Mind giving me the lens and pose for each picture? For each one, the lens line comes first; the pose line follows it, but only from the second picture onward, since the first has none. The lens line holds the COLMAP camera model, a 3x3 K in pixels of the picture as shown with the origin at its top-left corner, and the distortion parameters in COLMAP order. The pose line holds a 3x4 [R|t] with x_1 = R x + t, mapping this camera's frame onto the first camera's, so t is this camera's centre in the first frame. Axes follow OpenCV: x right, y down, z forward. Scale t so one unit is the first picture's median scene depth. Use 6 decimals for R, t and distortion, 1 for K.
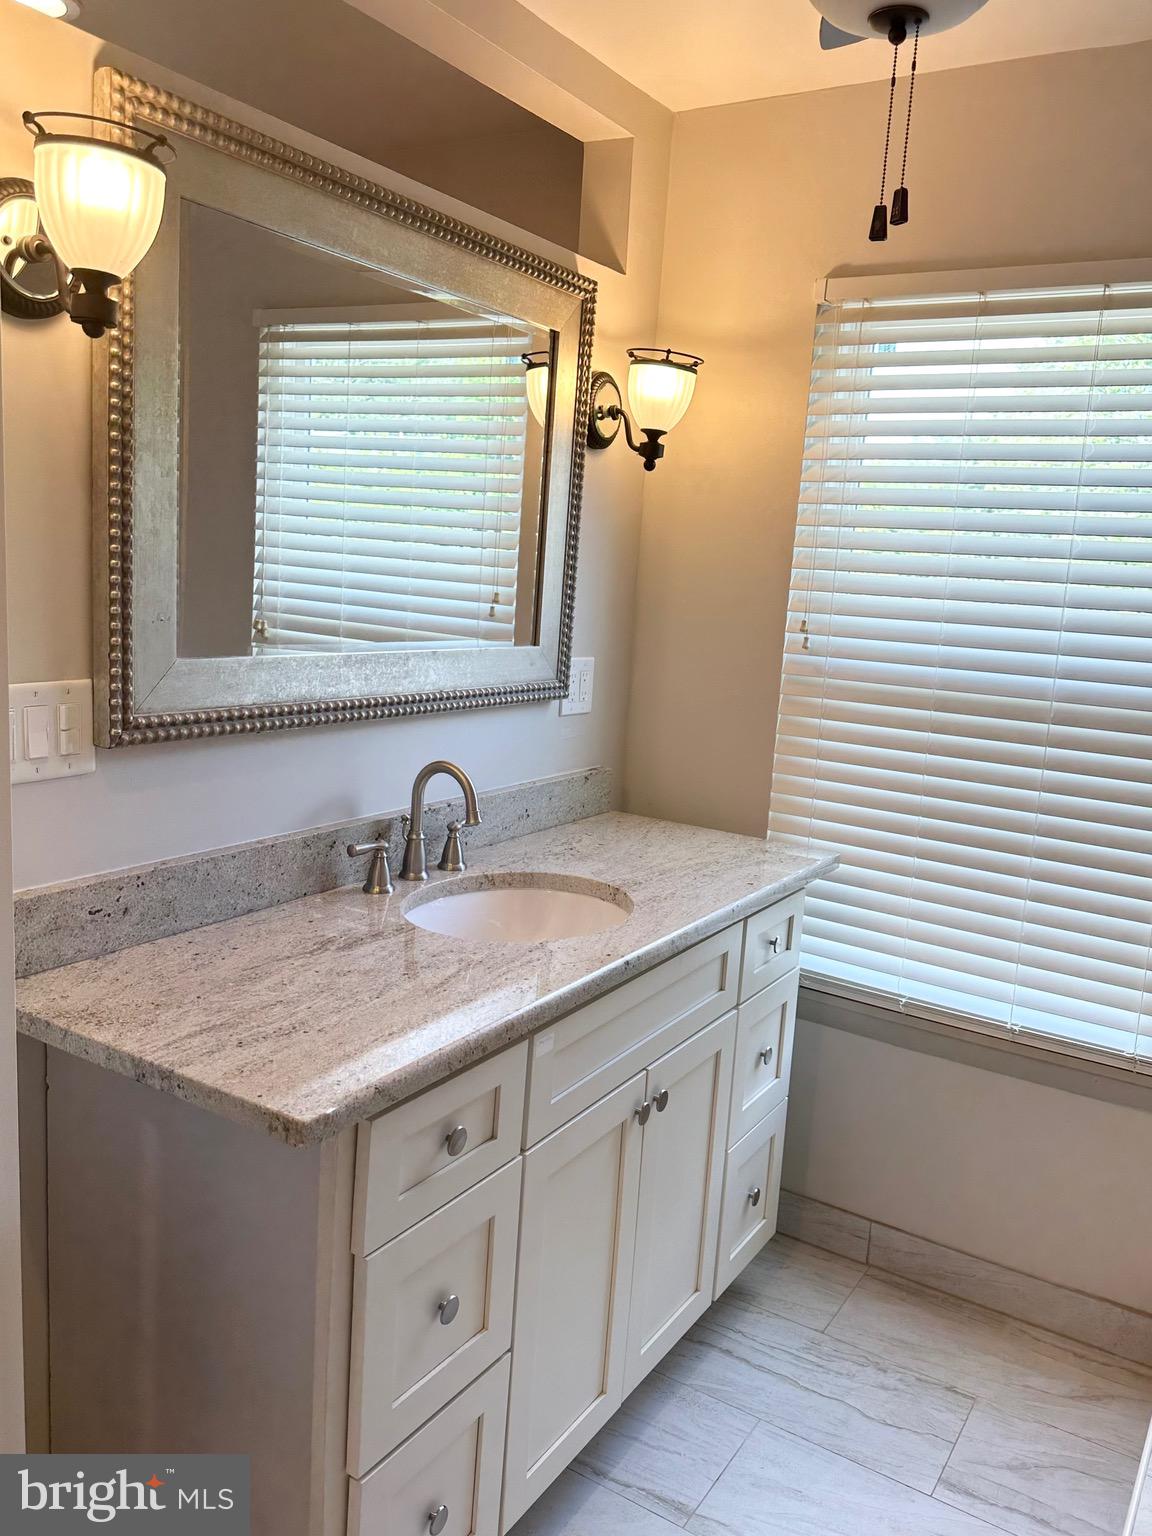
lens RADIAL K [[1204.4, 0, 576.0], [0, 1204.4, 768.0], [0, 0, 1]] dist [0.077526, -0.121020]
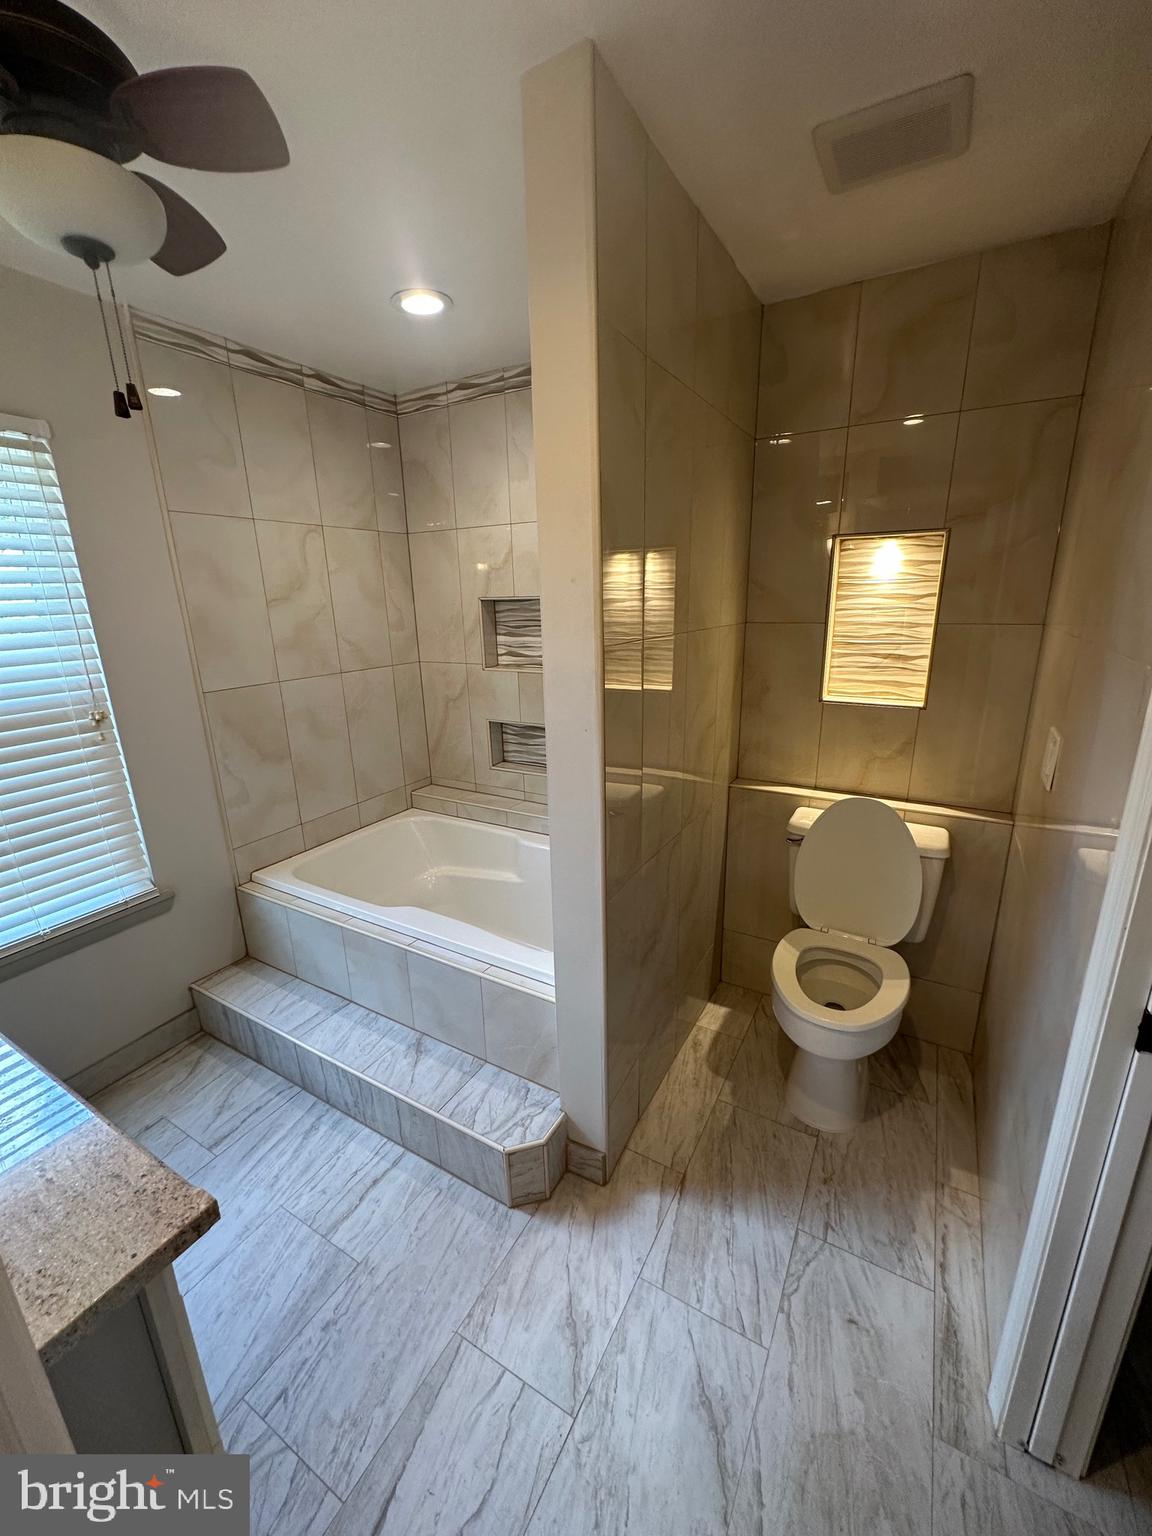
lens RADIAL K [[622.9, 0, 576.0], [0, 622.9, 768.0], [0, 0, 1]] dist [-0.000573, 0.000444]
pose [[-0.041097, -0.337394, 0.940466, -0.397322], [0.202686, 0.918876, 0.338506, -0.124110], [-0.978381, 0.204531, 0.030622, 0.348555]]
